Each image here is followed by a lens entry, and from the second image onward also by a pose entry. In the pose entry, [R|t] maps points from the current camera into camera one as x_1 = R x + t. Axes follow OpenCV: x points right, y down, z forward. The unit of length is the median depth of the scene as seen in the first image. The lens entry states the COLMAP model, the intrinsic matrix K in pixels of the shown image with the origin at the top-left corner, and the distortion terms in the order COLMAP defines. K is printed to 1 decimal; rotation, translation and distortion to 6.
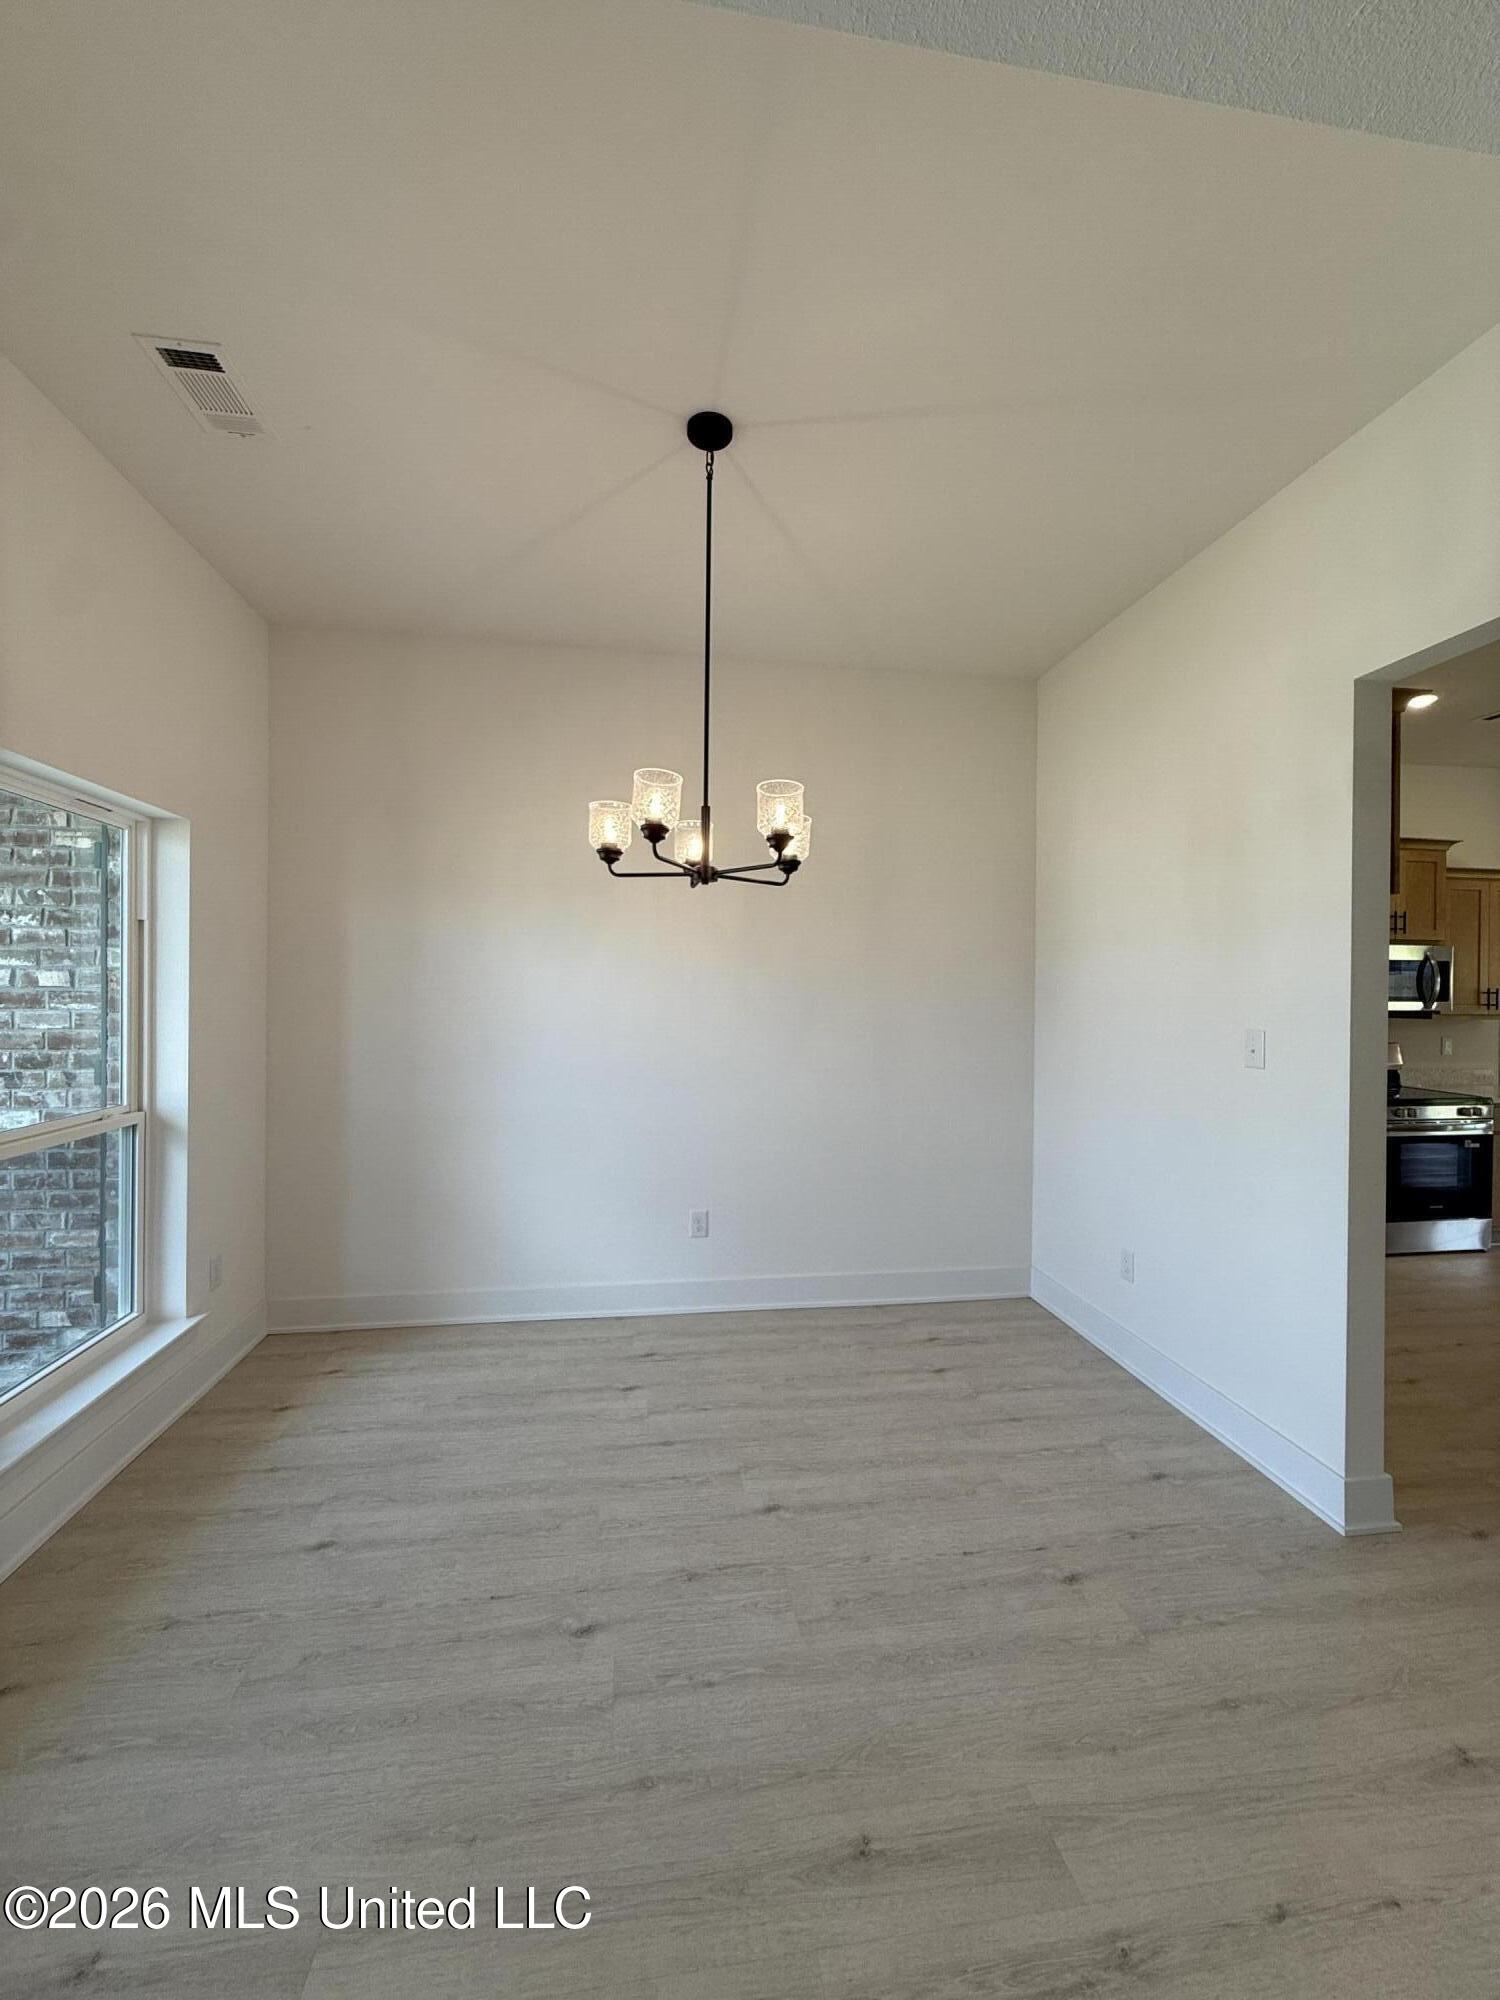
lens RADIAL K [[801.5, 0, 752.9], [0, 801.5, 984.0], [0, 0, 1]] dist [0.000551, 0.000036]
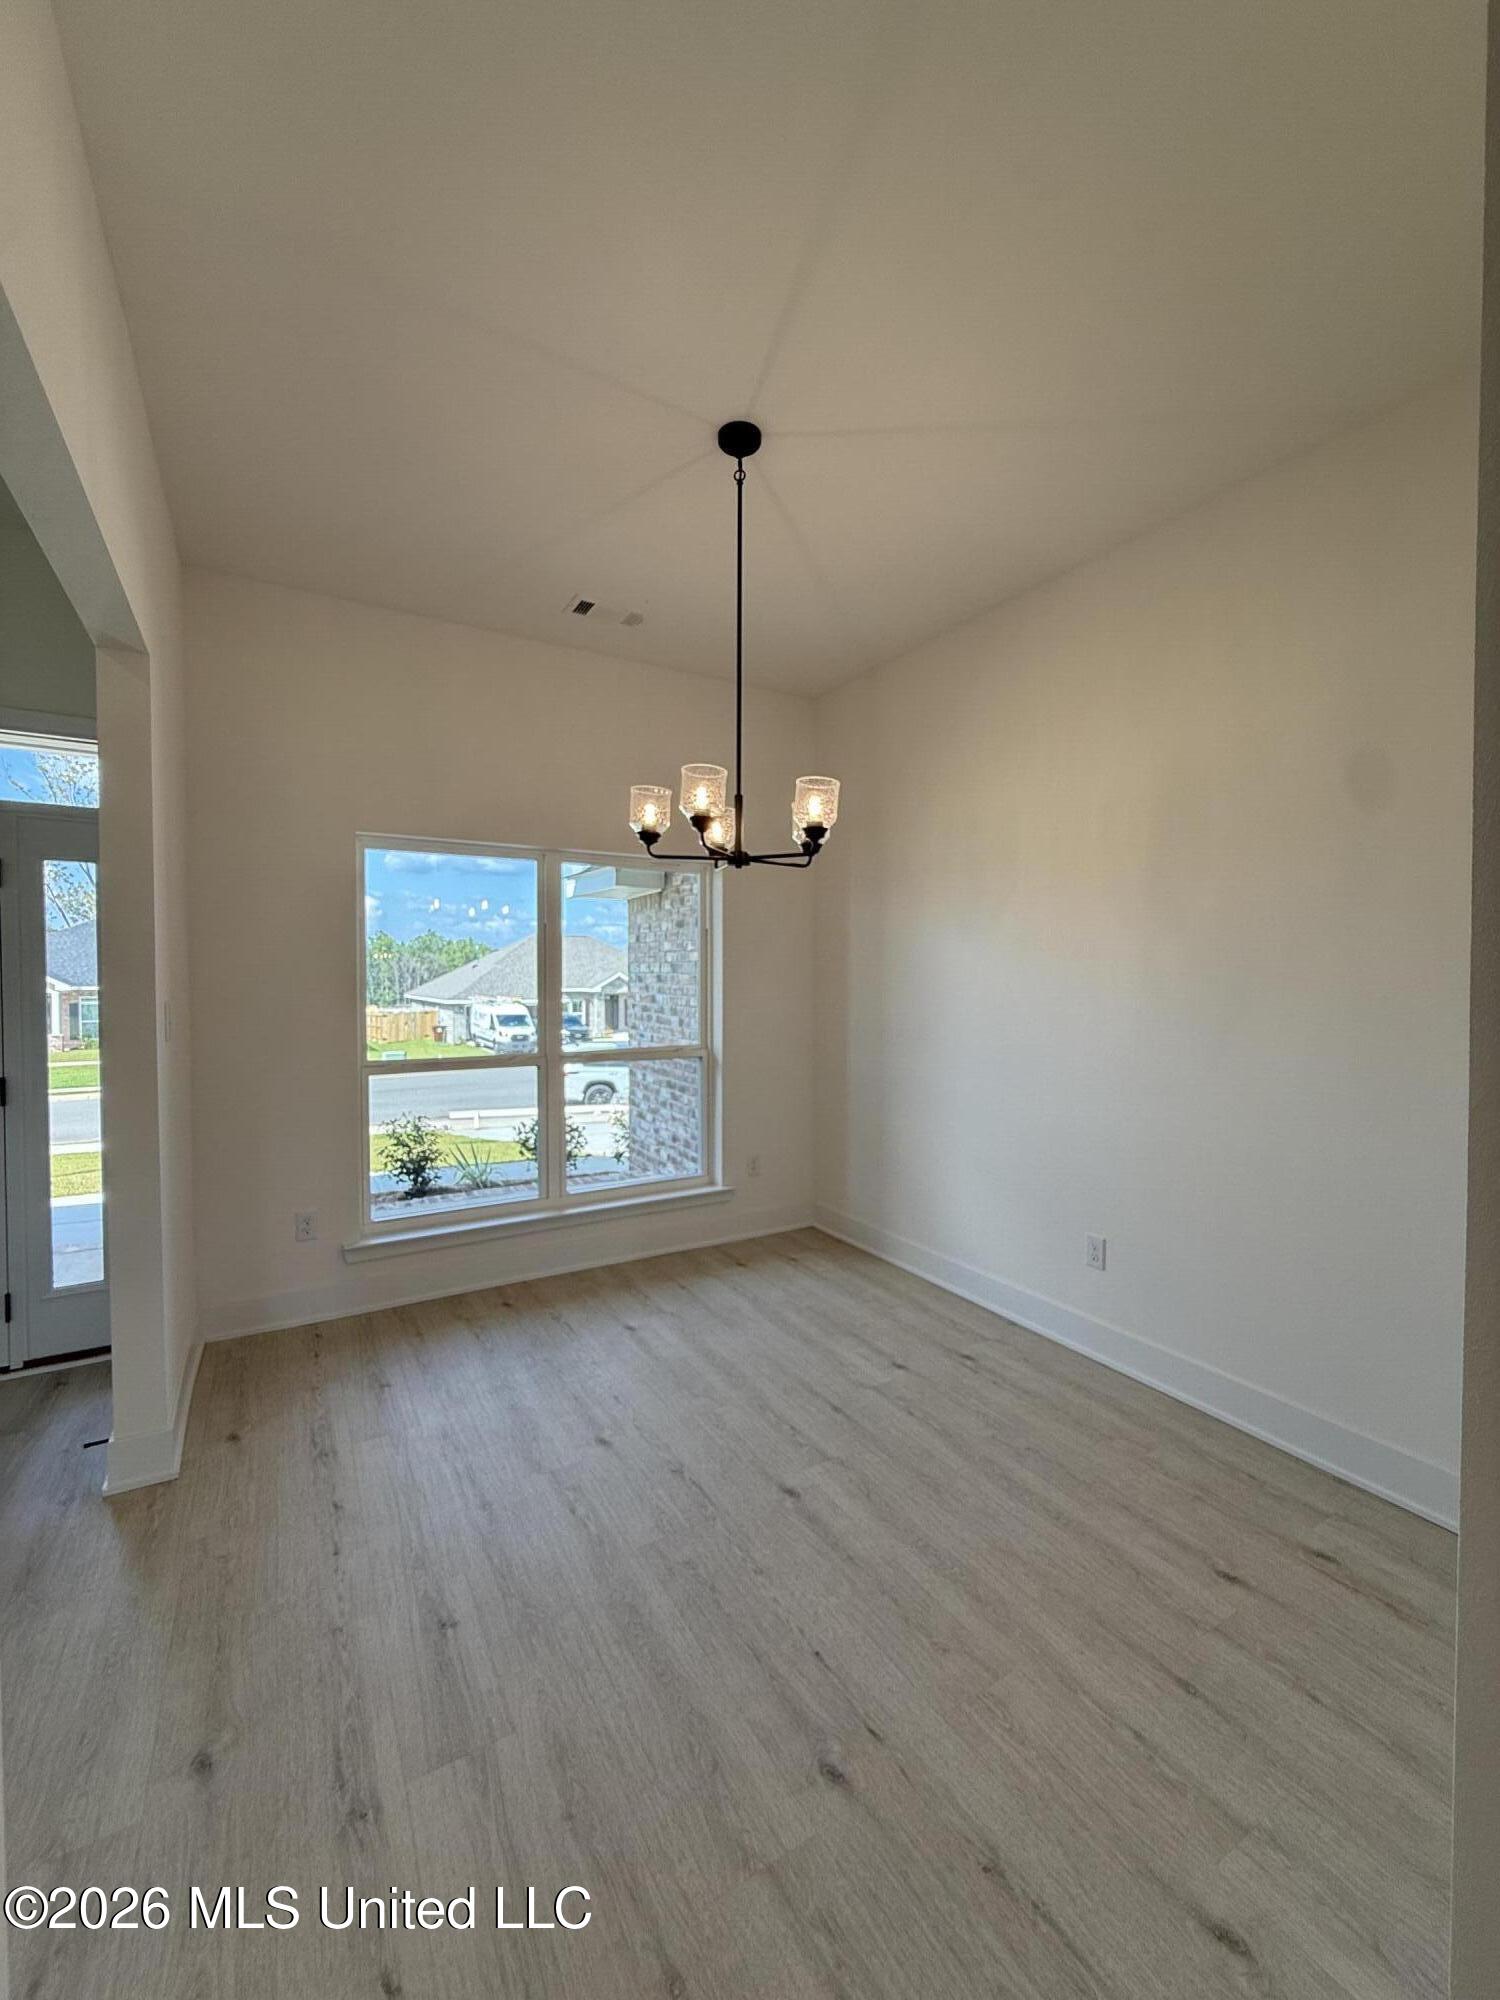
lens RADIAL K [[801.5, 0, 746.1], [0, 801.5, 990.2], [0, 0, 1]] dist [0.000551, 0.000036]
pose [[0.368916, 0.007997, -0.929428, 0.838382], [0.015129, 0.999779, 0.014607, 0.018418], [0.929340, -0.019450, 0.368714, 0.545472]]
